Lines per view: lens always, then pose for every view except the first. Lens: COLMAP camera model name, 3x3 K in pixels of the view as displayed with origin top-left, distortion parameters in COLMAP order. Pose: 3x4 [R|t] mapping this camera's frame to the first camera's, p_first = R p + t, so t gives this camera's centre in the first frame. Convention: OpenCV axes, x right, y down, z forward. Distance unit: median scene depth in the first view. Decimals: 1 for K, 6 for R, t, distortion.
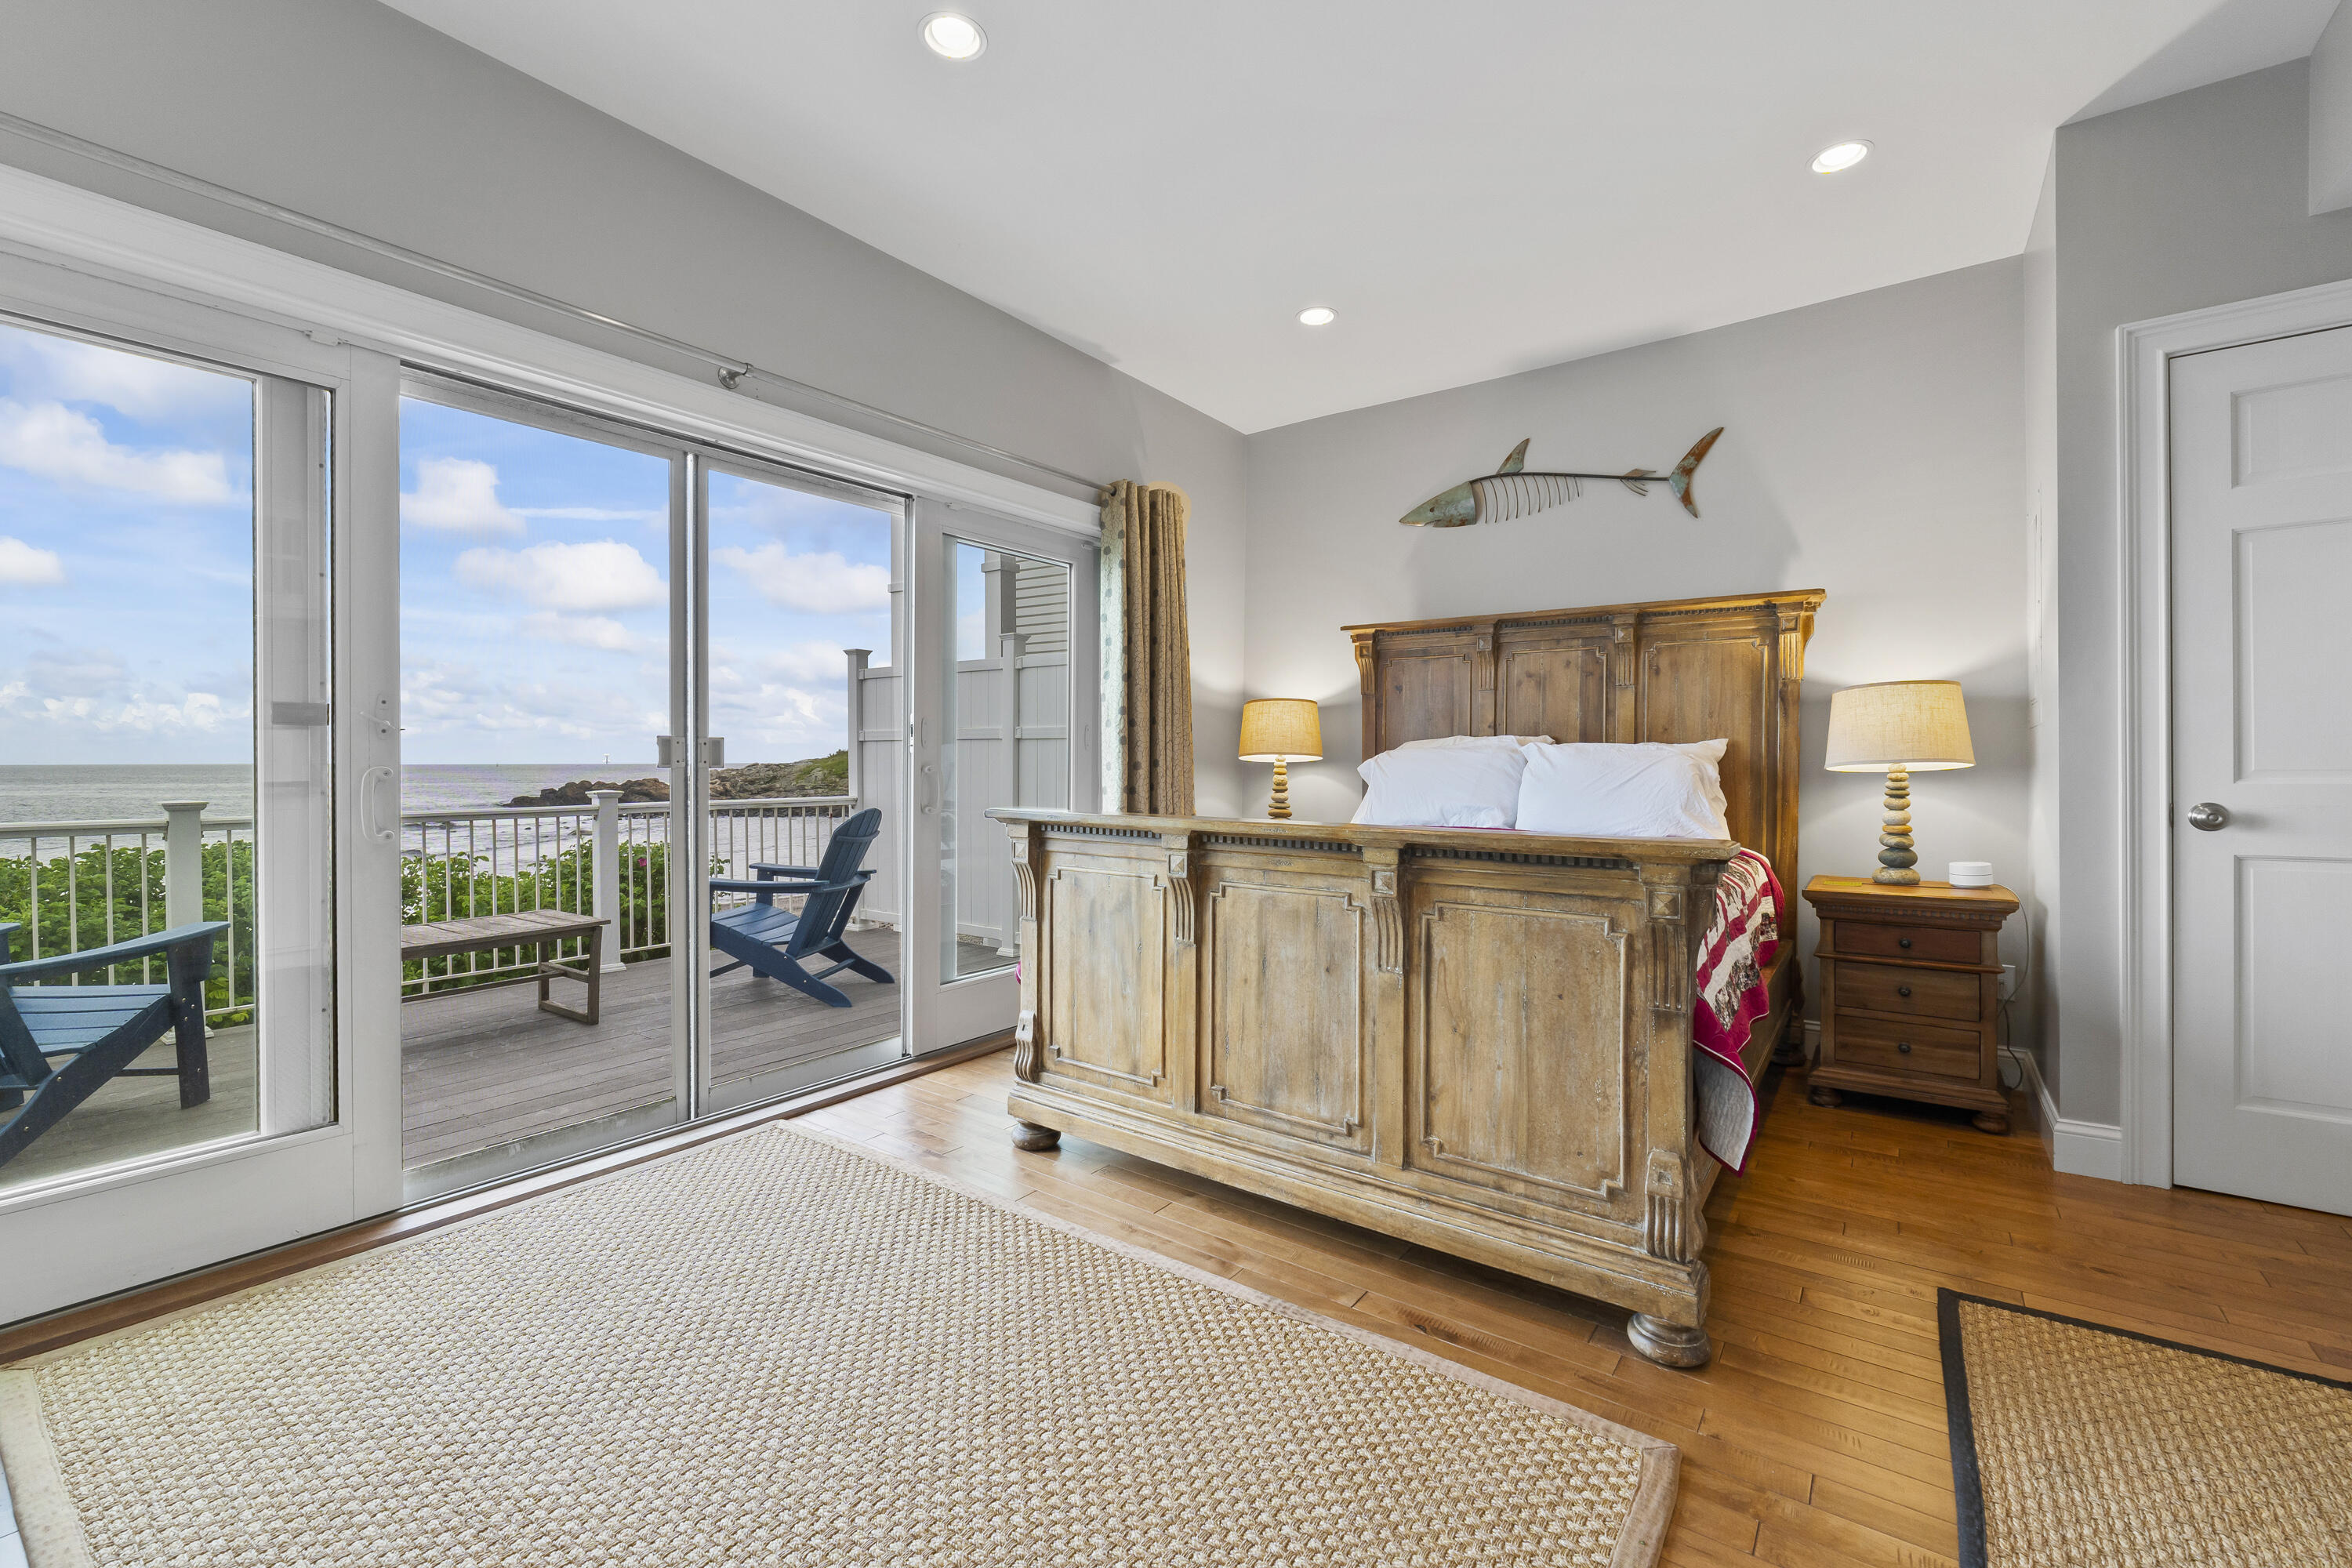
lens RADIAL K [[993.1, 0, 1144.6], [0, 993.1, 769.9], [0, 0, 1]] dist [-0.007911, -0.000013]
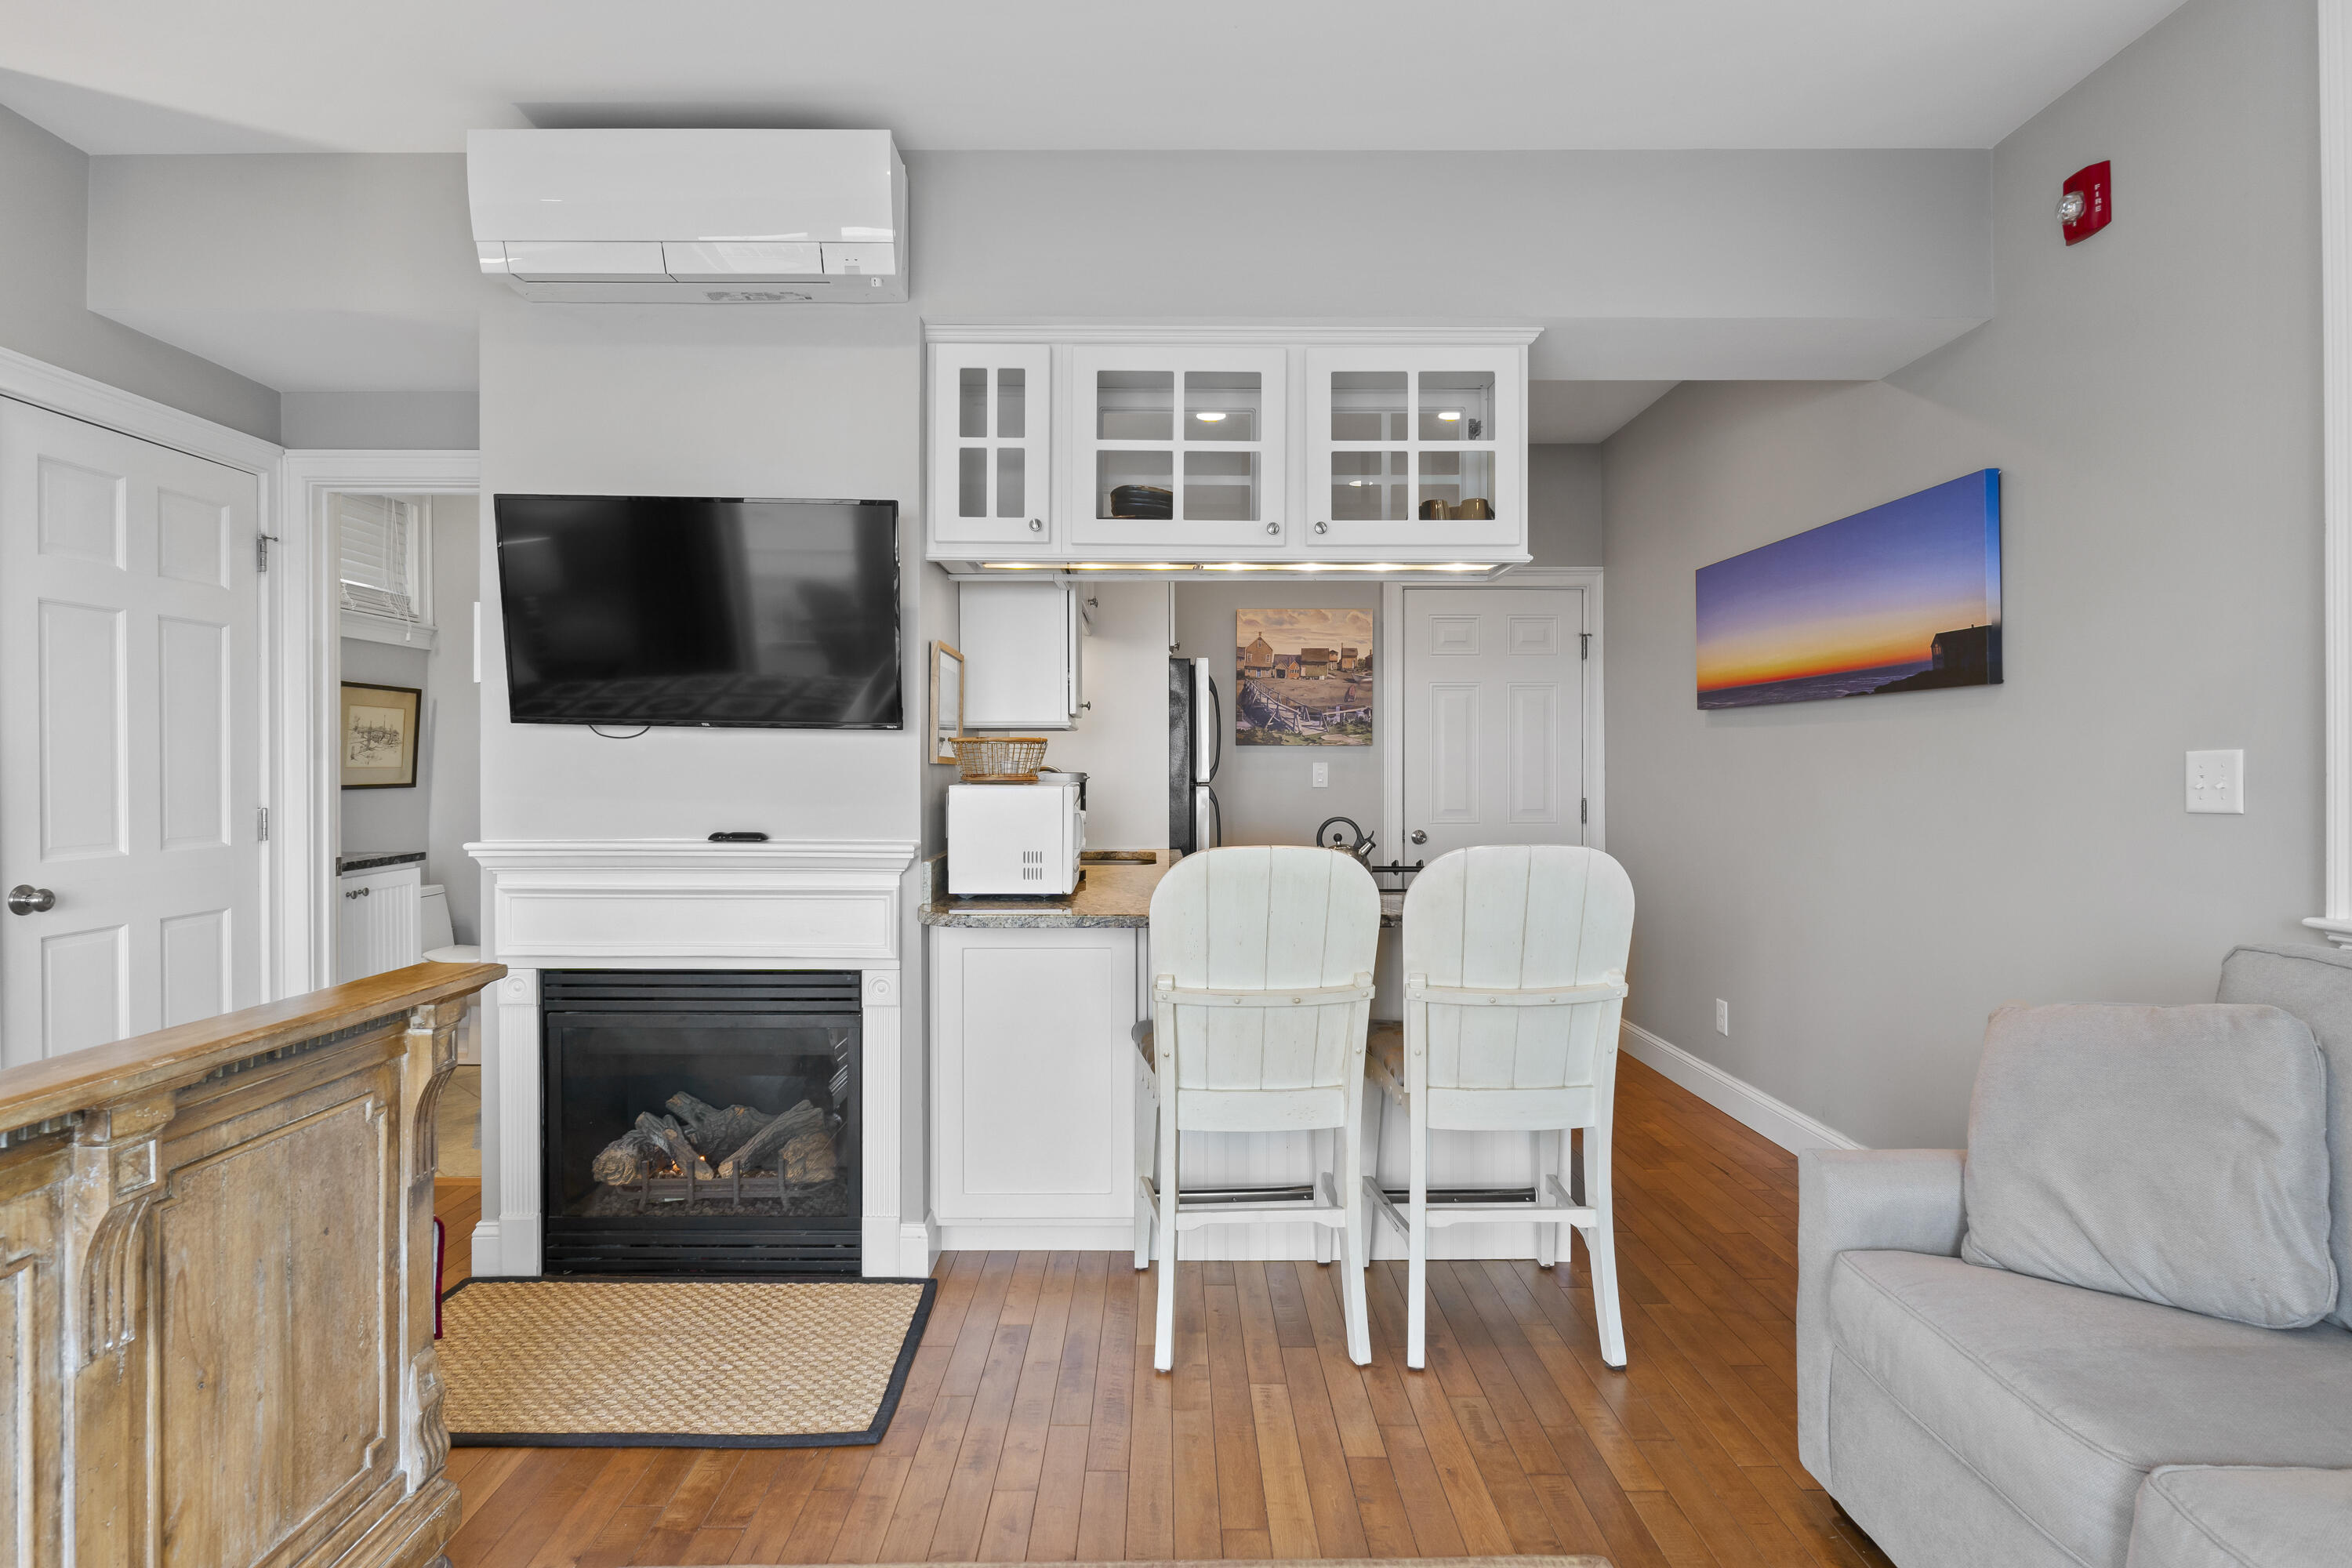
lens RADIAL K [[1189.0, 0, 1170.7], [0, 1189.0, 776.6], [0, 0, 1]] dist [-0.017345, -0.000282]
pose [[-0.622063, -0.002040, 0.782965, -0.382608], [0.004901, 0.999967, 0.006500, -0.058750], [-0.782952, 0.007881, -0.622032, 0.685733]]
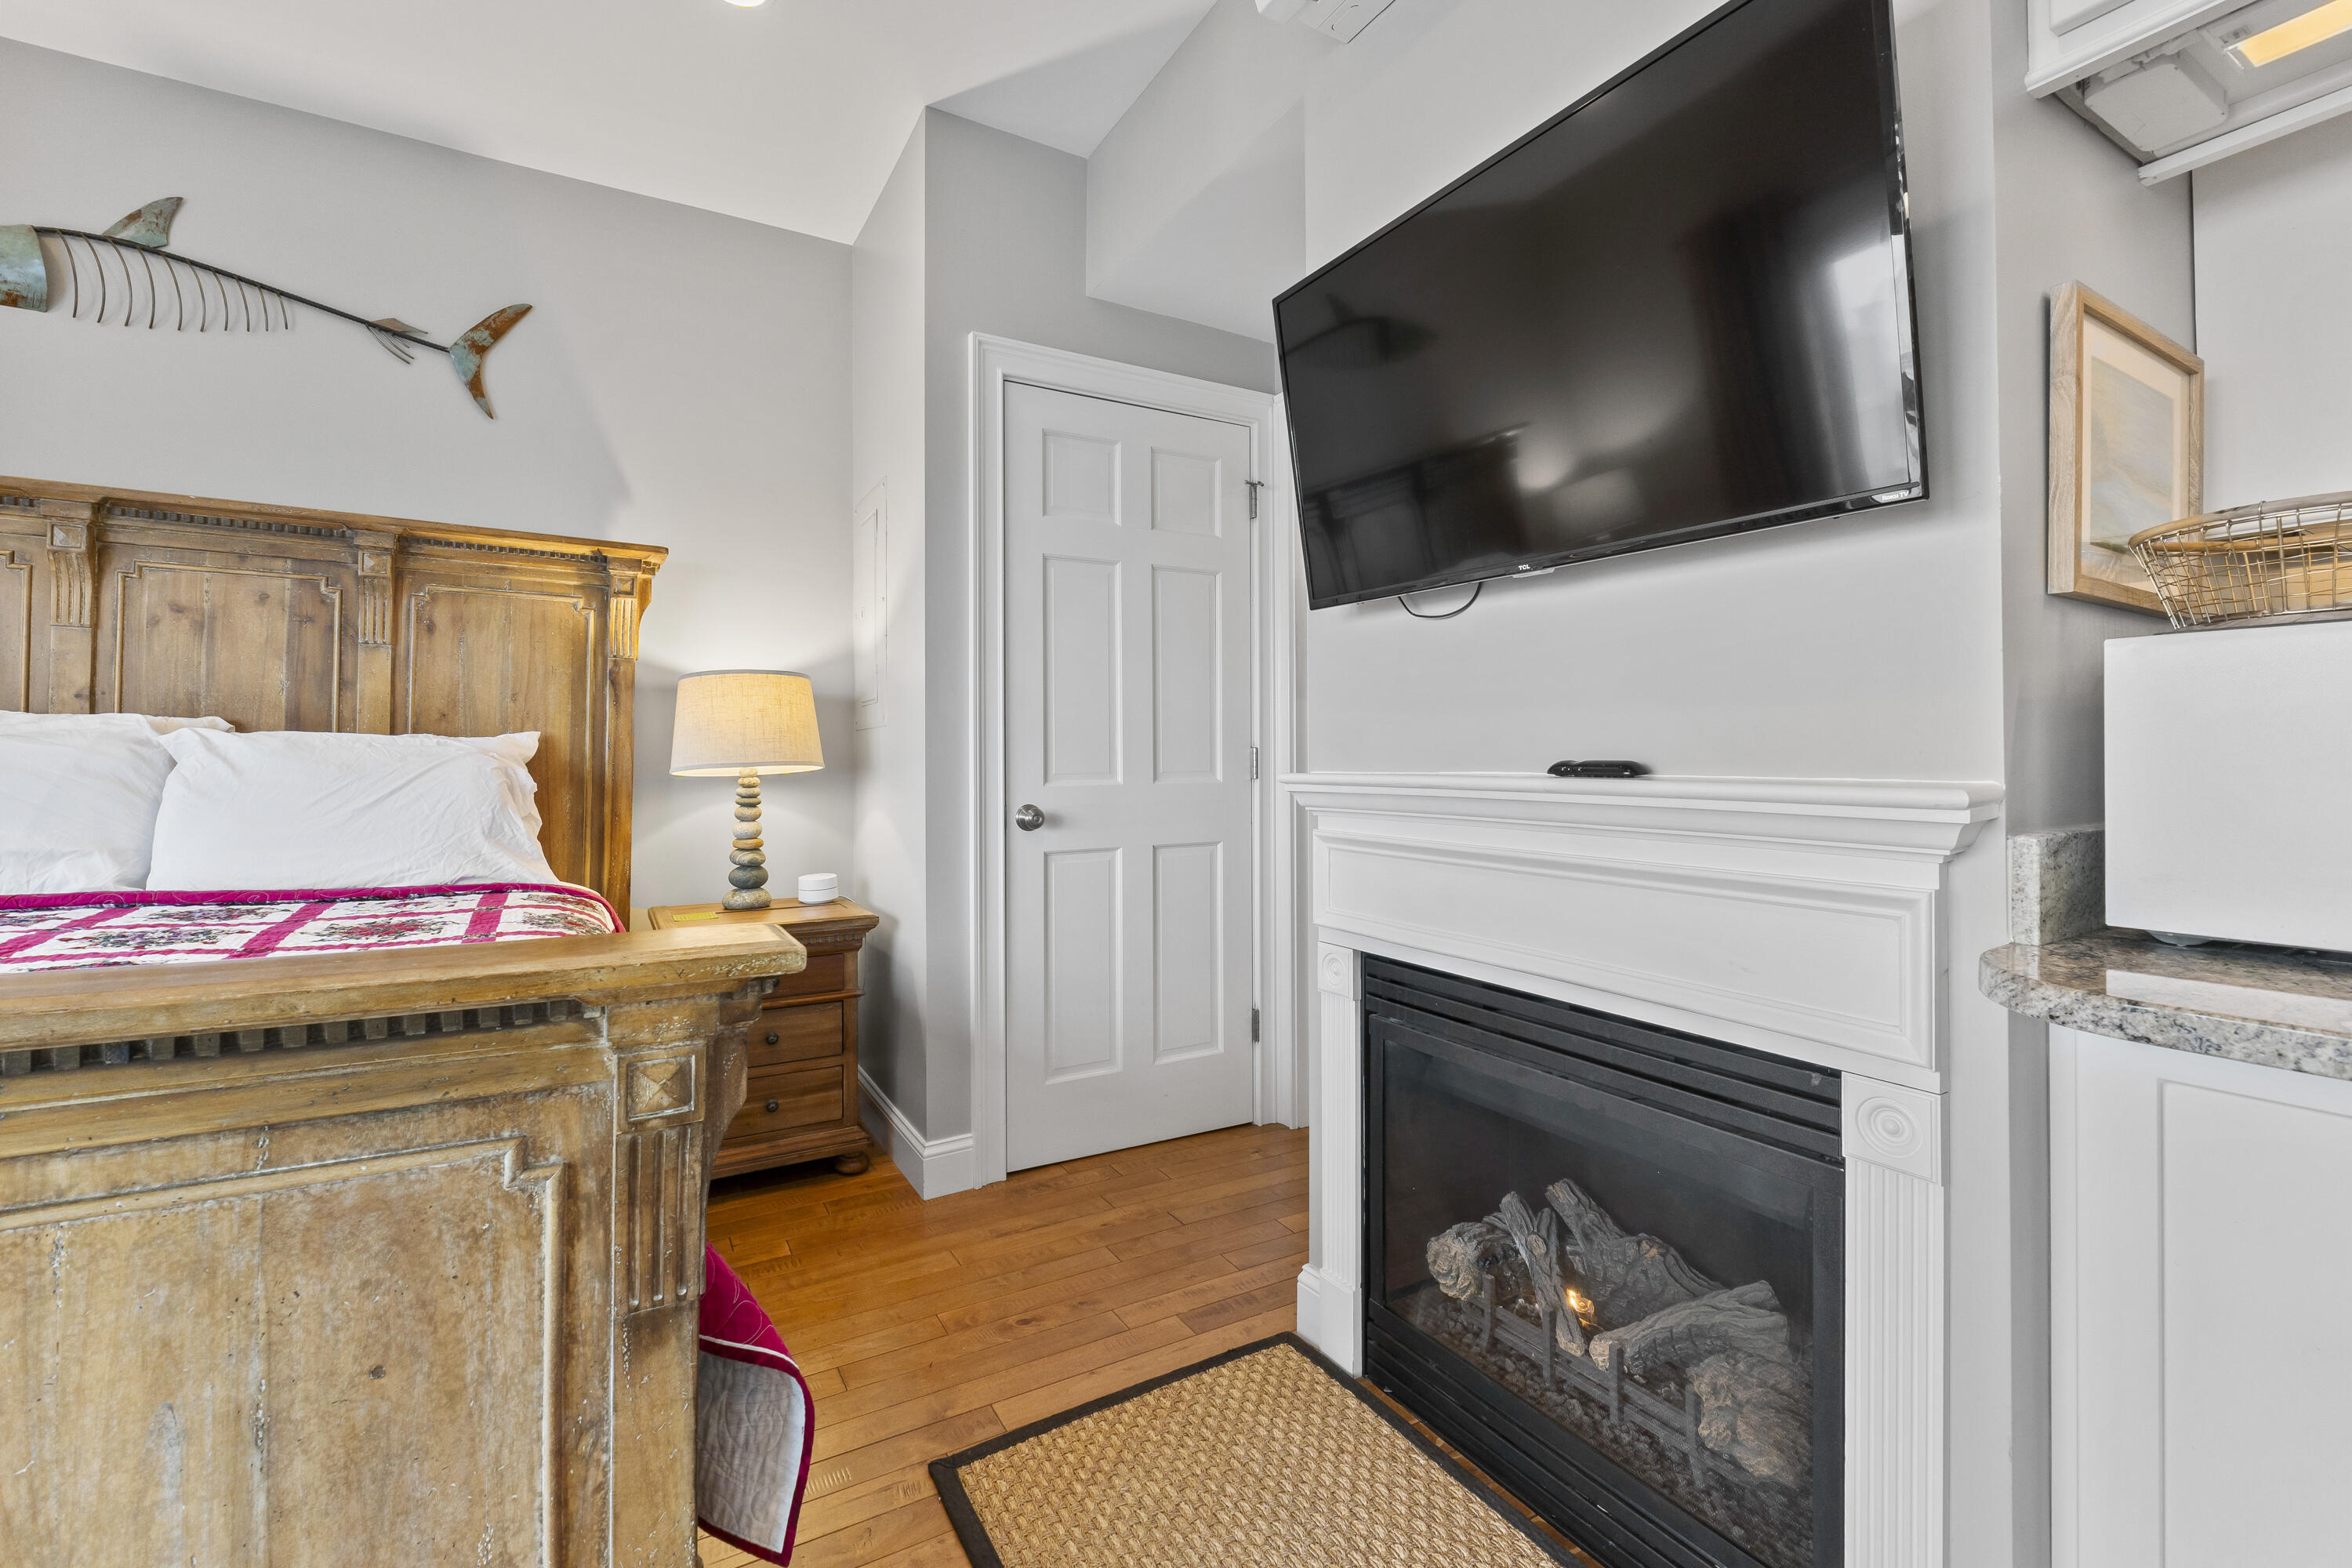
lens RADIAL K [[993.1, 0, 1173.6], [0, 993.1, 752.8], [0, 0, 1]] dist [-0.007911, -0.000013]
pose [[0.375206, 0.011138, 0.926875, 0.113876], [0.002816, 0.999909, -0.013156, -0.006726], [-0.926937, 0.007547, 0.375141, 0.366714]]
